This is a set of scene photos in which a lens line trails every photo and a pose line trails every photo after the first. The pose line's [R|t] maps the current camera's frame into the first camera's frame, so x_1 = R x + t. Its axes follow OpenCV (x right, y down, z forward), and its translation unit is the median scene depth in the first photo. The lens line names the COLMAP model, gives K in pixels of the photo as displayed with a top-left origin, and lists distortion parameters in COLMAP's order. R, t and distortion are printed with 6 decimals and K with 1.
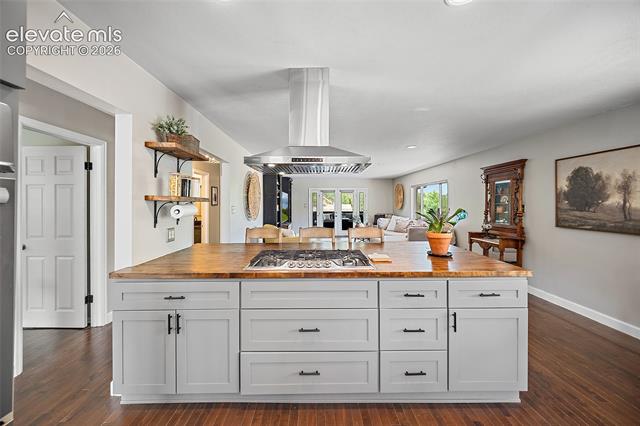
lens RADIAL K [[251.3, 0, 319.7], [0, 251.3, 202.9], [0, 0, 1]] dist [-0.003322, 0.001200]
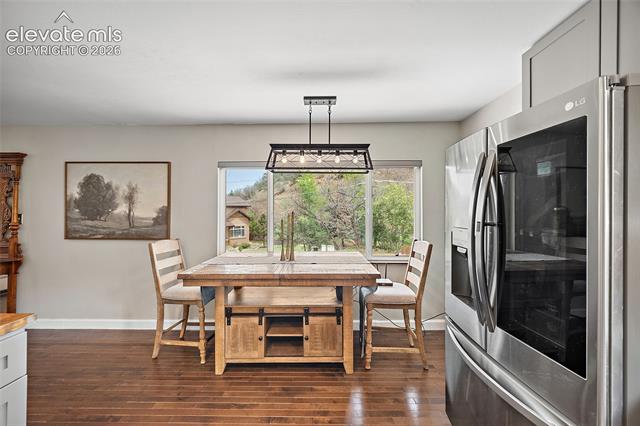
lens RADIAL K [[251.3, 0, 318.0], [0, 251.3, 211.3], [0, 0, 1]] dist [-0.003322, 0.001200]
pose [[0.015848, 0.006747, 0.999852, 0.099495], [-0.004240, 0.999969, -0.006681, 0.001318], [-0.999865, -0.004134, 0.015876, 0.125409]]
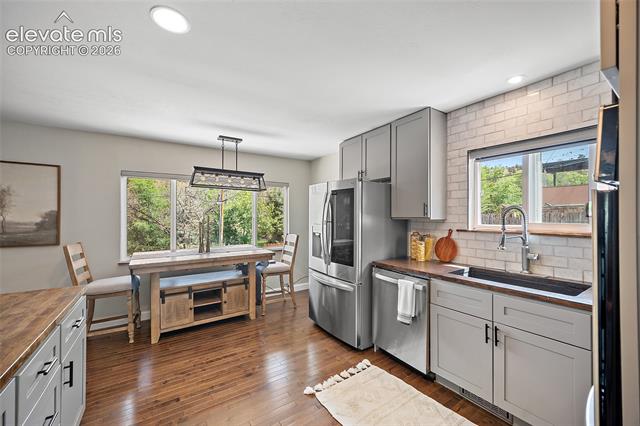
lens RADIAL K [[251.3, 0, 318.4], [0, 251.3, 218.8], [0, 0, 1]] dist [-0.003322, 0.001200]
pose [[-0.549082, -0.004762, 0.835755, -0.275593], [-0.002175, 0.999989, 0.004269, 0.002019], [-0.835766, 0.000526, -0.549086, 0.415891]]
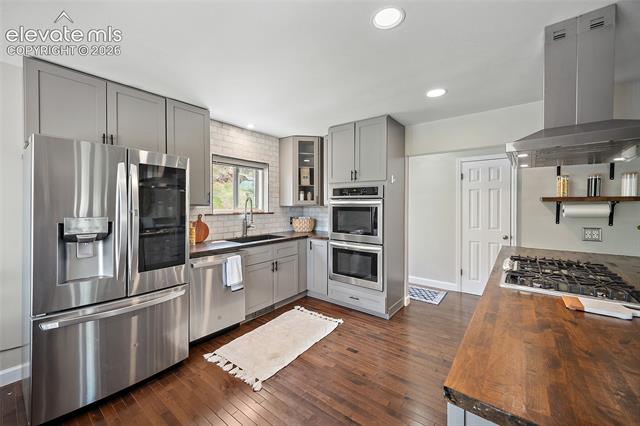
lens RADIAL K [[251.3, 0, 316.7], [0, 251.3, 208.3], [0, 0, 1]] dist [-0.003322, 0.001200]
pose [[-0.624589, 0.013049, -0.780845, 0.664396], [0.001776, 0.999882, 0.015289, 0.000856], [0.780952, 0.008163, -0.624538, 0.576640]]
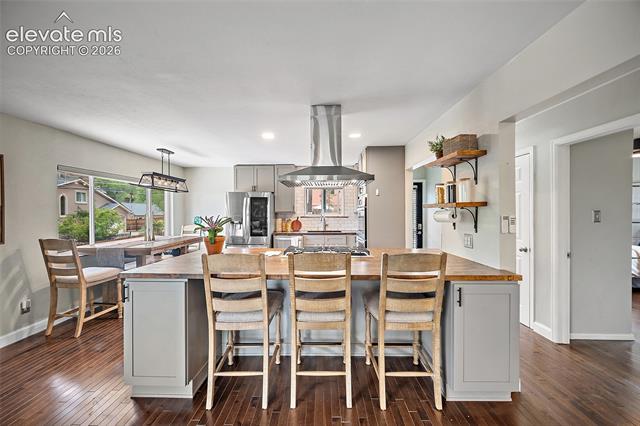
lens RADIAL K [[251.3, 0, 319.7], [0, 251.3, 210.7], [0, 0, 1]] dist [-0.003322, 0.001200]
pose [[-0.999809, 0.006737, 0.018327, -0.027767], [0.006652, 0.999967, -0.004711, 0.003437], [-0.018358, -0.004589, -0.999821, 1.528195]]
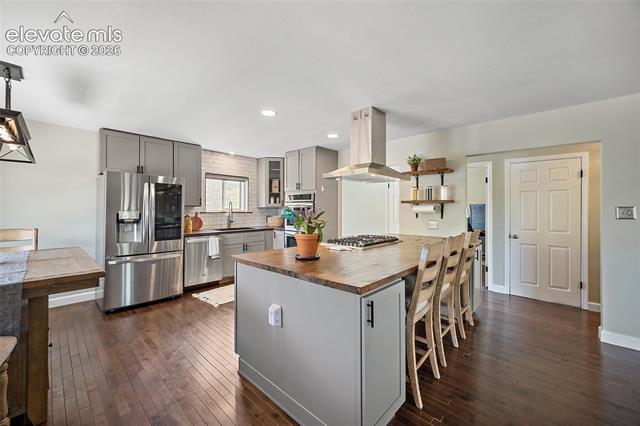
lens RADIAL K [[251.3, 0, 321.0], [0, 251.3, 209.6], [0, 0, 1]] dist [-0.003322, 0.001200]
pose [[-0.678710, 0.002431, -0.734402, 0.782554], [0.000759, 0.999996, 0.002609, 0.019732], [0.734406, 0.001213, -0.678709, 1.181575]]
